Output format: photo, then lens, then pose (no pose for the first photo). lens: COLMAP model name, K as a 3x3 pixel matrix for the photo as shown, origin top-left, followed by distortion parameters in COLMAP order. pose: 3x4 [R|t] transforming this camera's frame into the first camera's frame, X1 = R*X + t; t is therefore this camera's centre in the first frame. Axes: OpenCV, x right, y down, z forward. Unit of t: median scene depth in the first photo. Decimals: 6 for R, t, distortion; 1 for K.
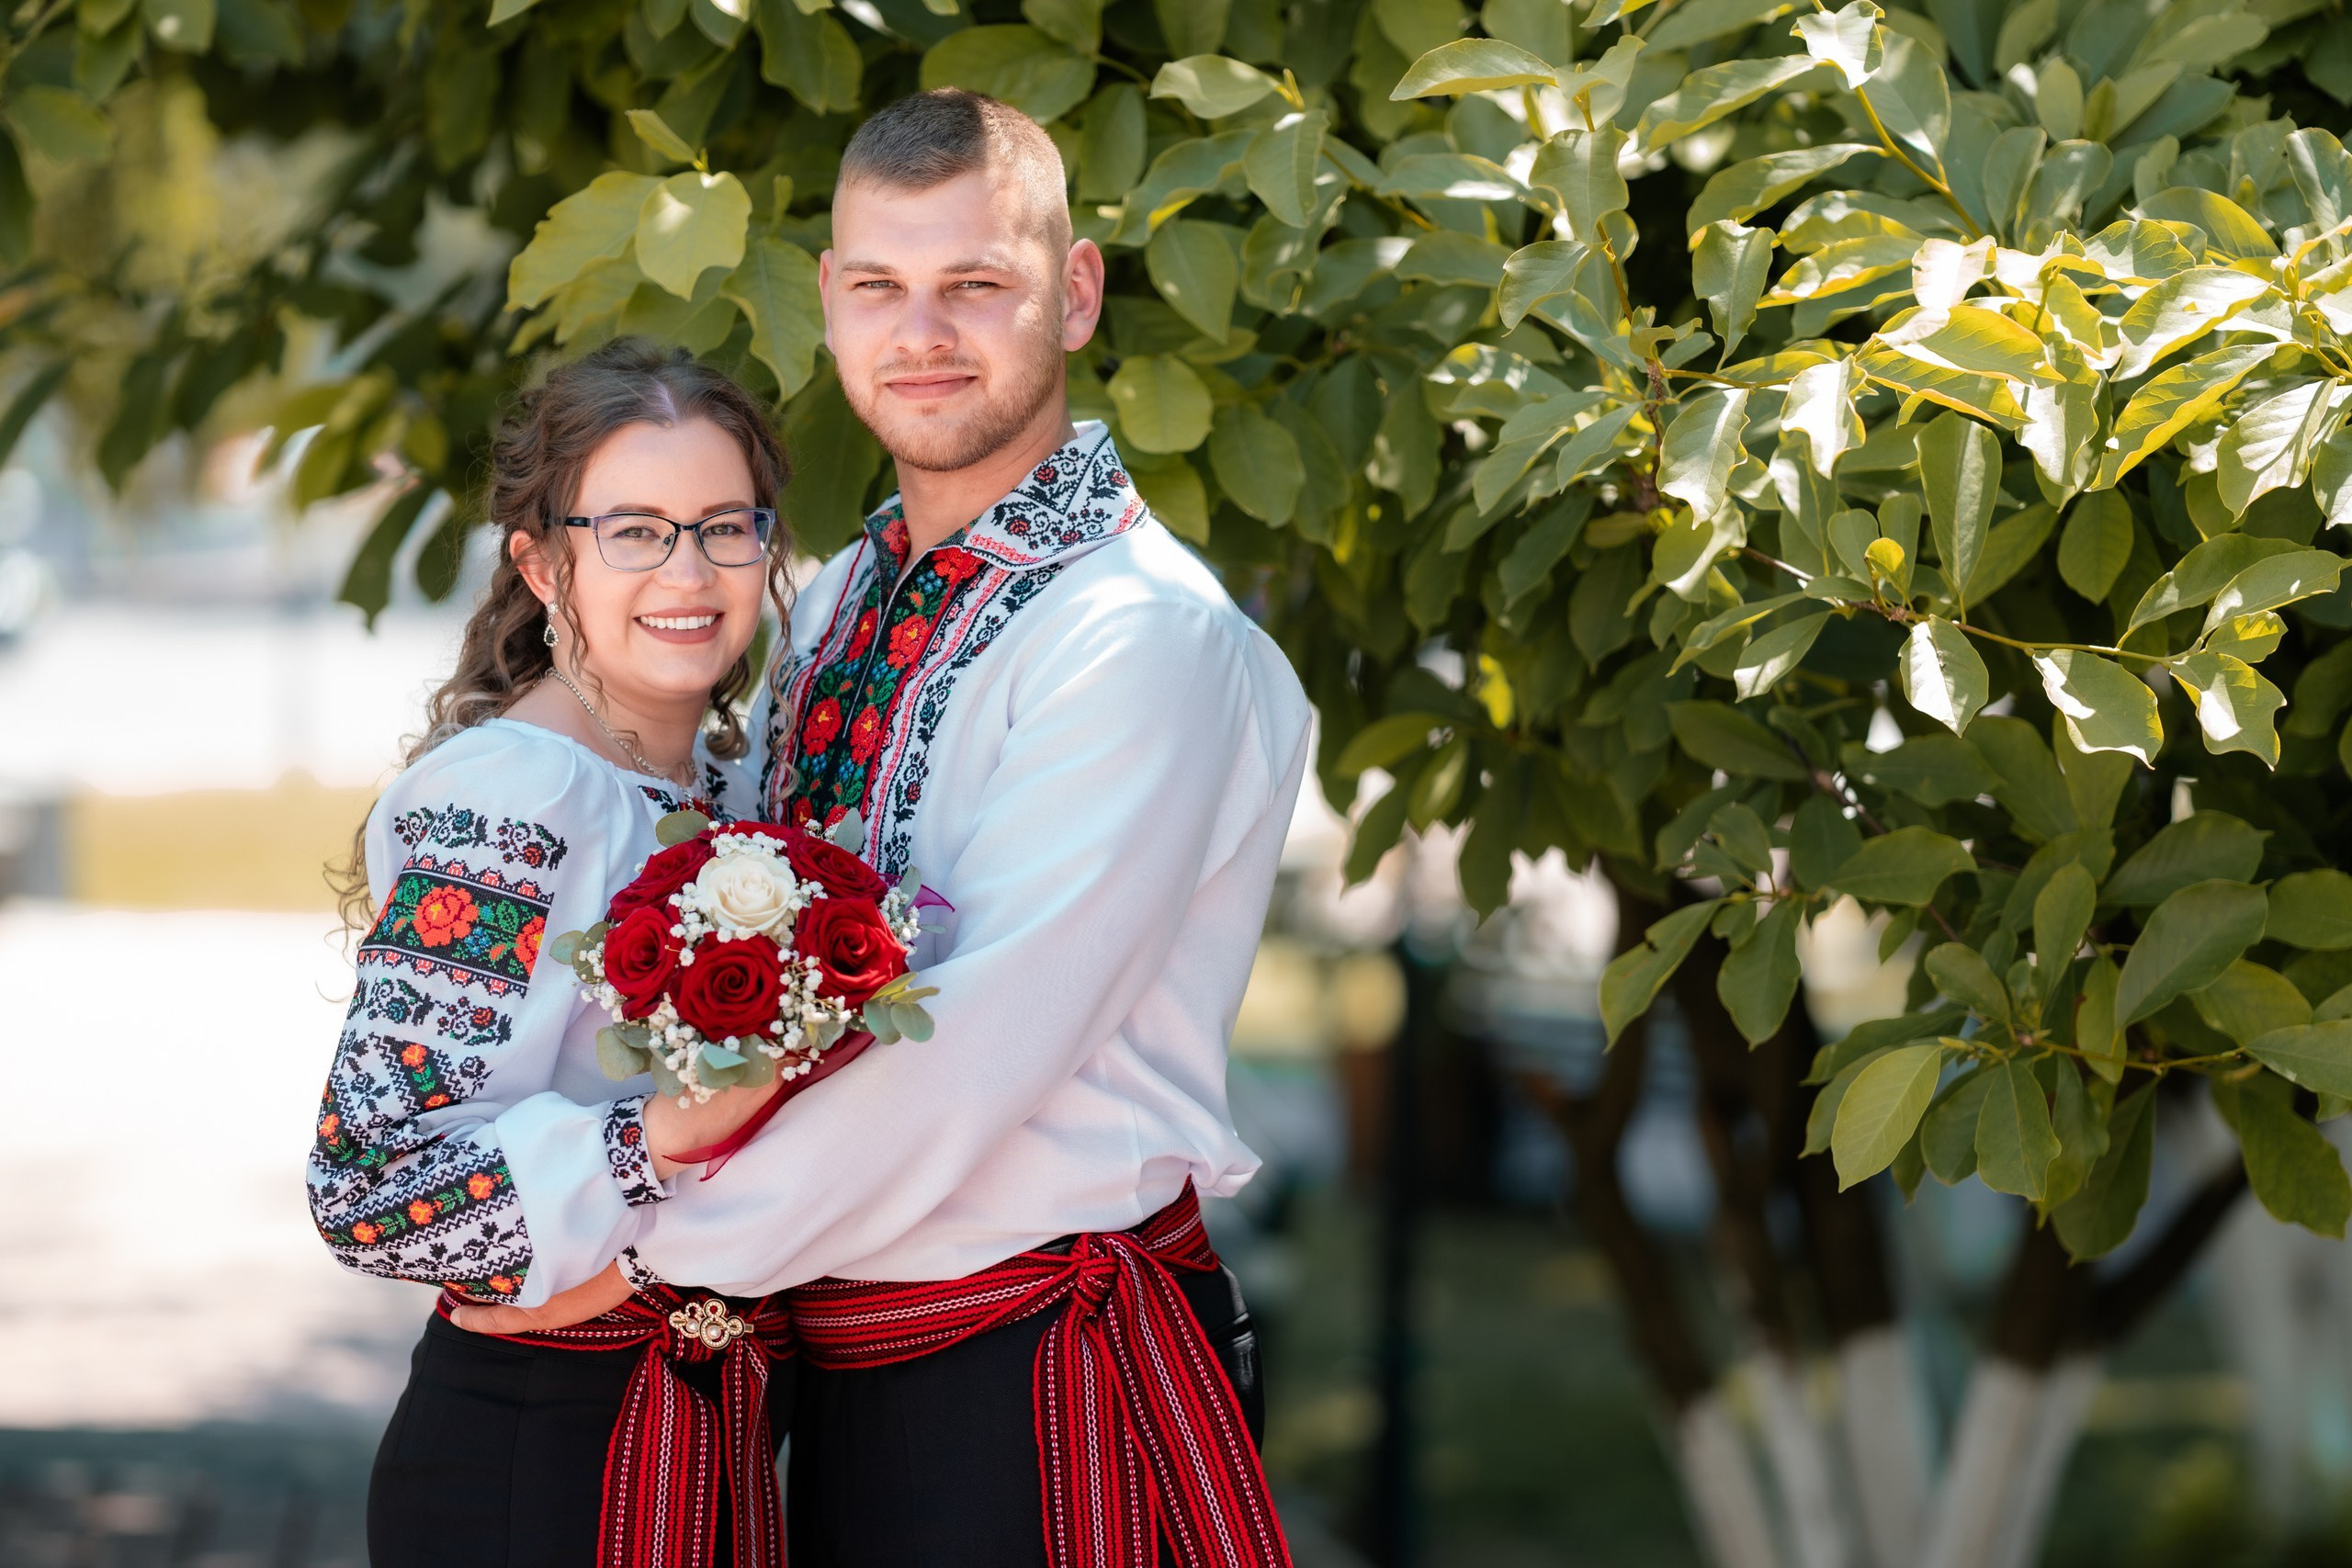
lens RADIAL K [[5666.7, 0, 1183.6], [0, 5666.7, 599.3], [0, 0, 1]] dist [0.431886, -0.343155]
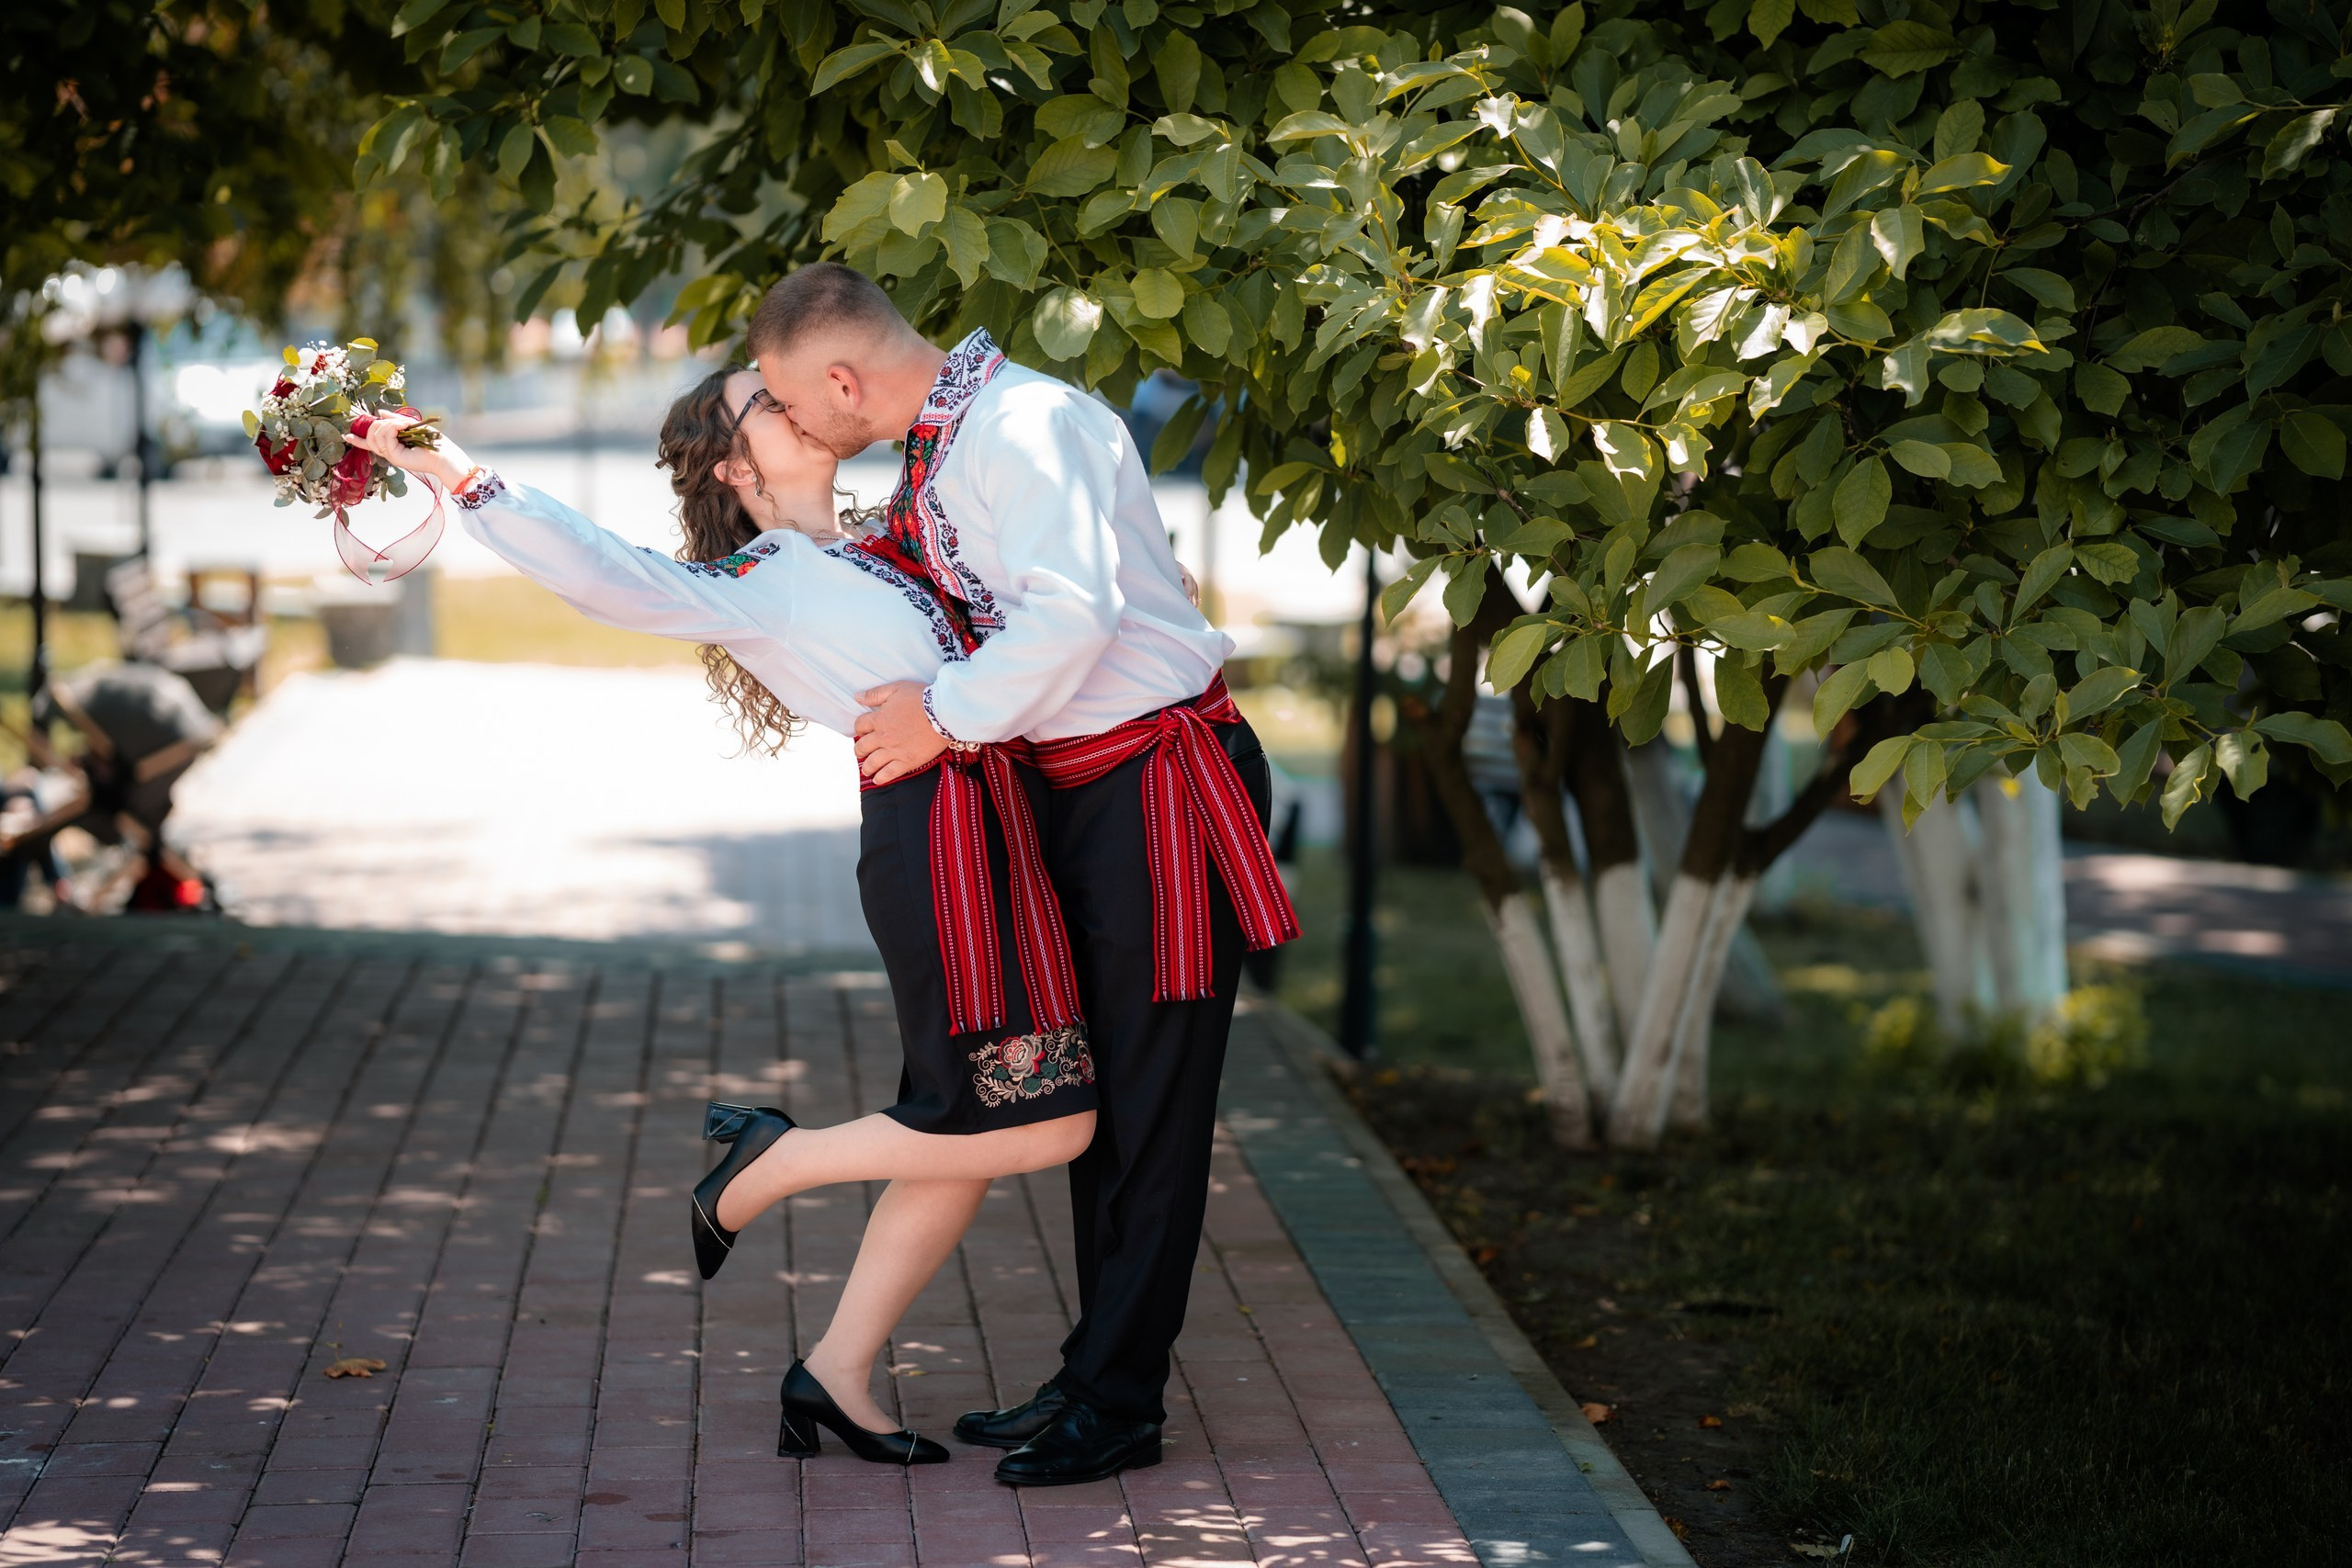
lens RADIAL K [[5784.0, 0, 1170.1], [0, 5784.0, 605.8], [0, 0, 1]] dist [0.373271, 0.158643]
pose [[0.999621, 0.011356, -0.025067, 0.050988], [-0.010877, 0.999757, 0.019158, 0.033958], [0.025279, -0.018878, 0.999502, -0.967445]]
